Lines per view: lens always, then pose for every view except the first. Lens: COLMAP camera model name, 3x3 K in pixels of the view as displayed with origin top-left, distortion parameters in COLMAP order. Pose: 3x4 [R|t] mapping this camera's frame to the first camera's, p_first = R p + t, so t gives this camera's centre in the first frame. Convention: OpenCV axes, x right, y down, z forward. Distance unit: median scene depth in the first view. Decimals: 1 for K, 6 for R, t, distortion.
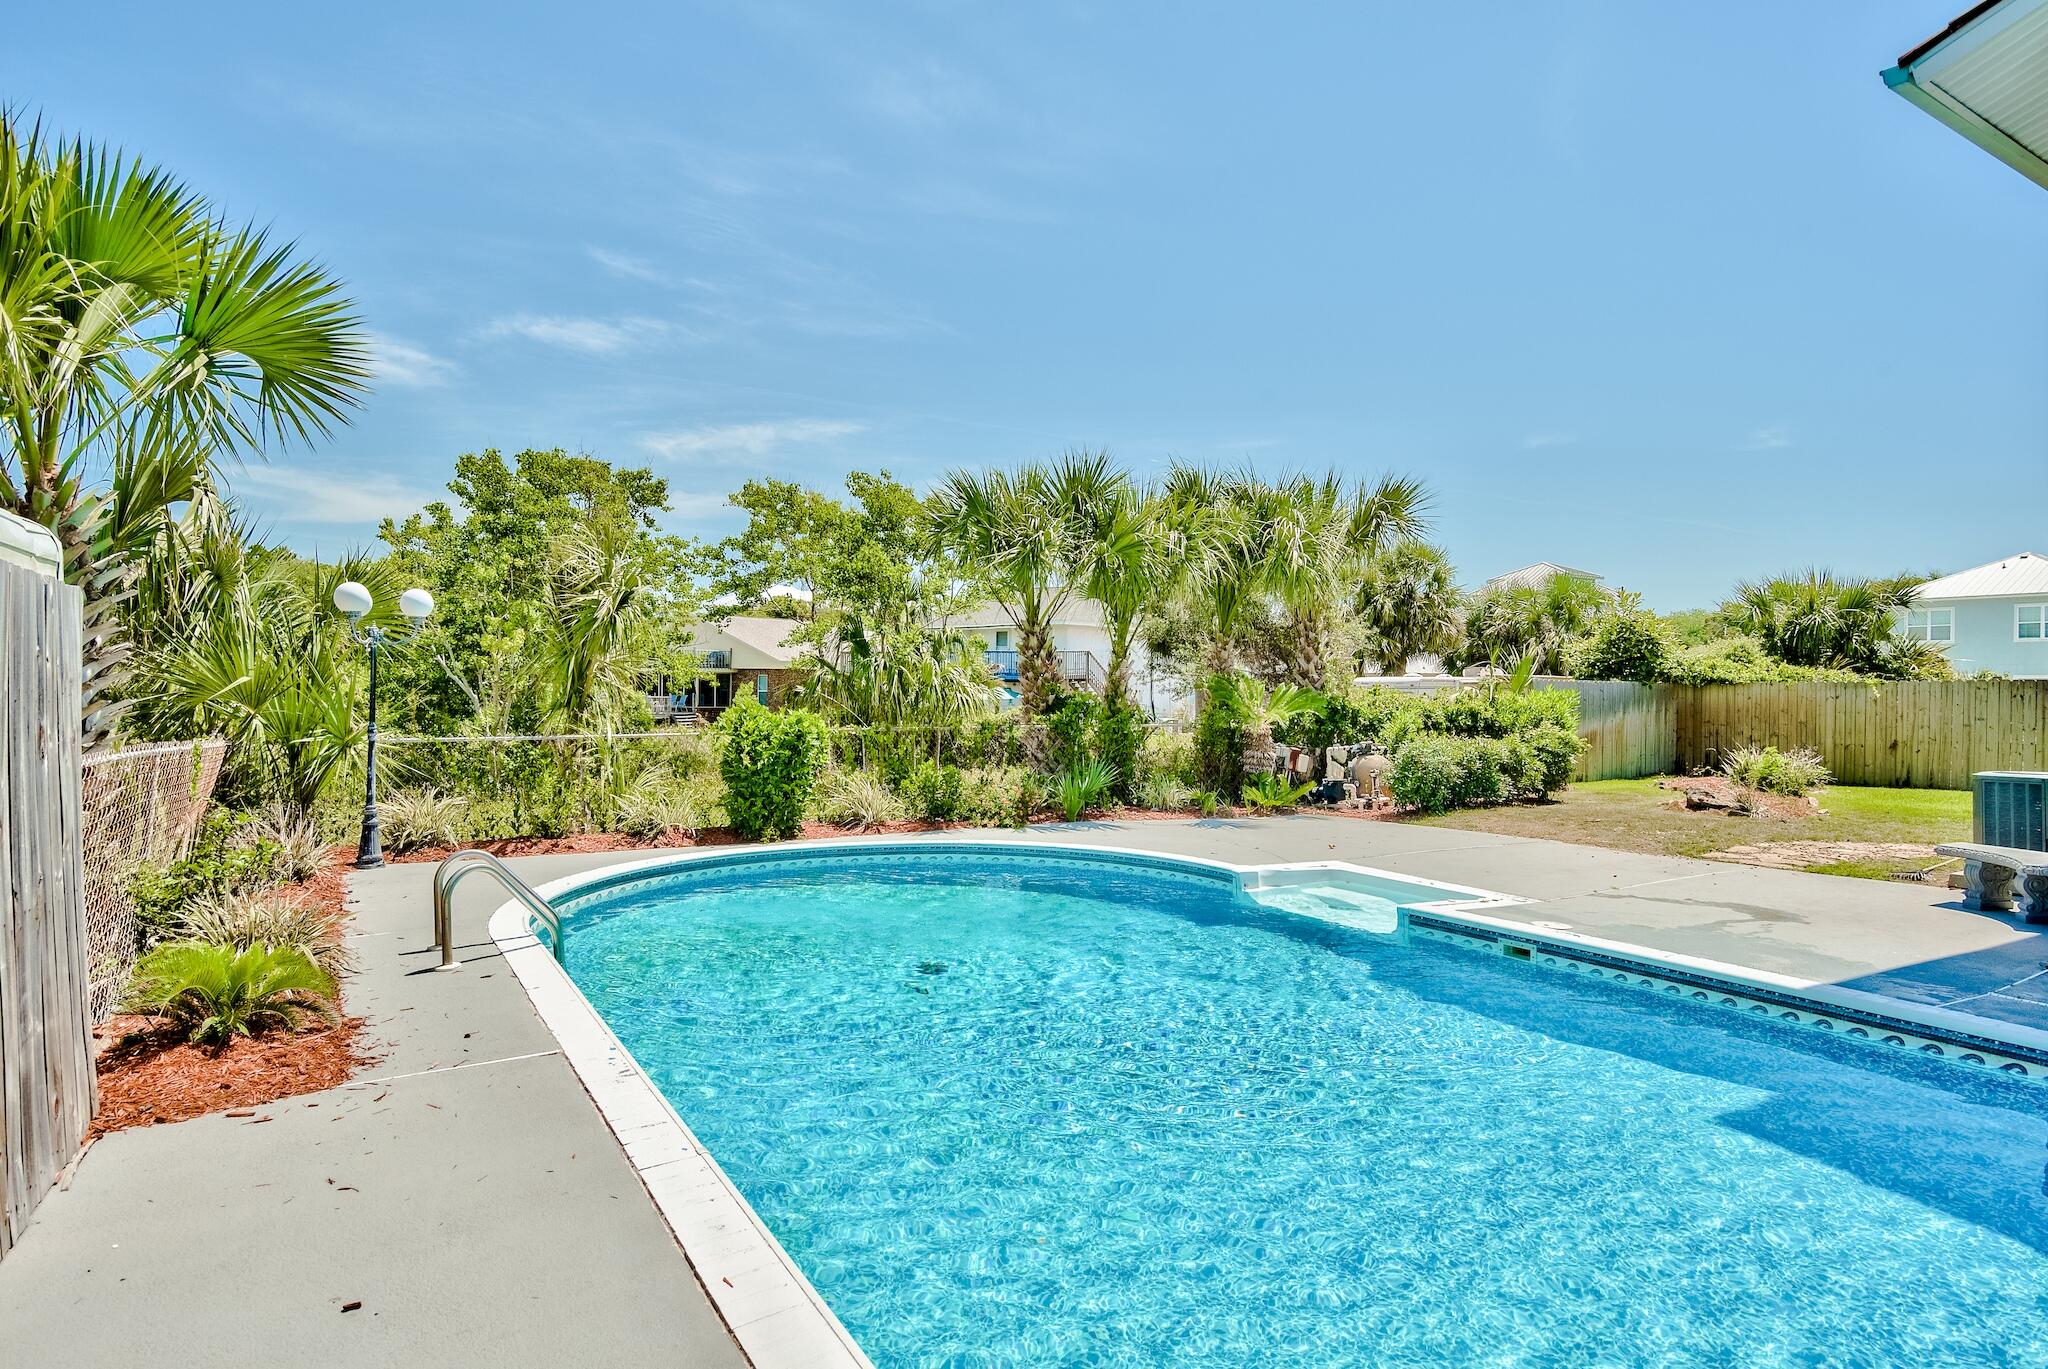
lens RADIAL K [[1114.3, 0, 1015.1], [0, 1114.3, 683.5], [0, 0, 1]] dist [0.011086, -0.001157]
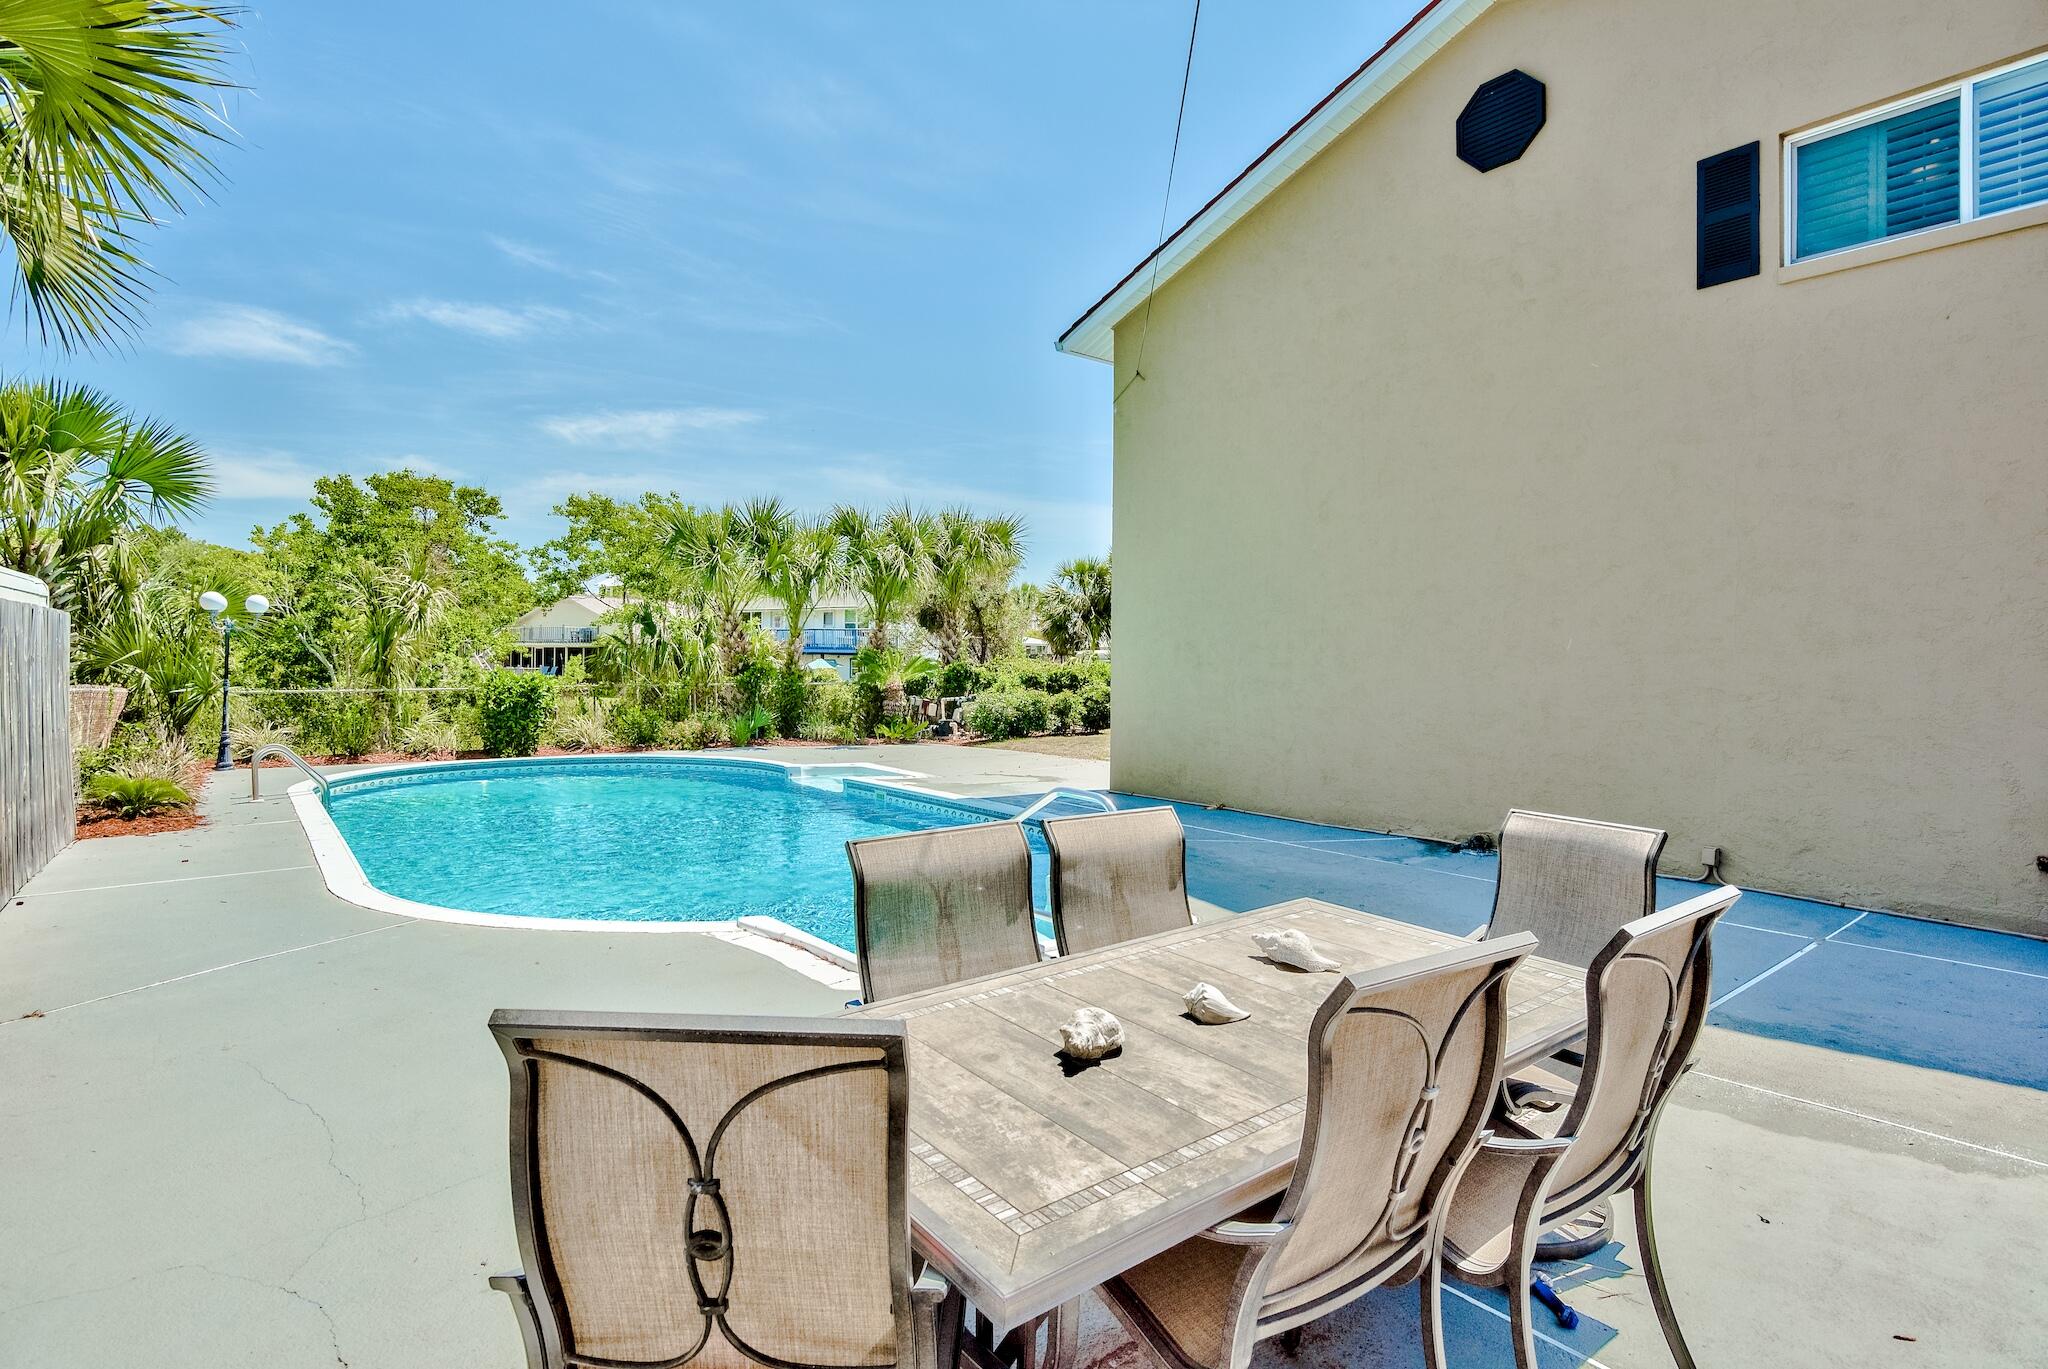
lens RADIAL K [[1004.2, 0, 1021.4], [0, 1004.2, 651.4], [0, 0, 1]] dist [-0.002411, -0.000113]
pose [[0.992357, -0.000835, 0.123396, 0.268904], [0.001415, 0.999988, -0.004617, 0.002251], [-0.123391, 0.004757, 0.992347, -0.401556]]
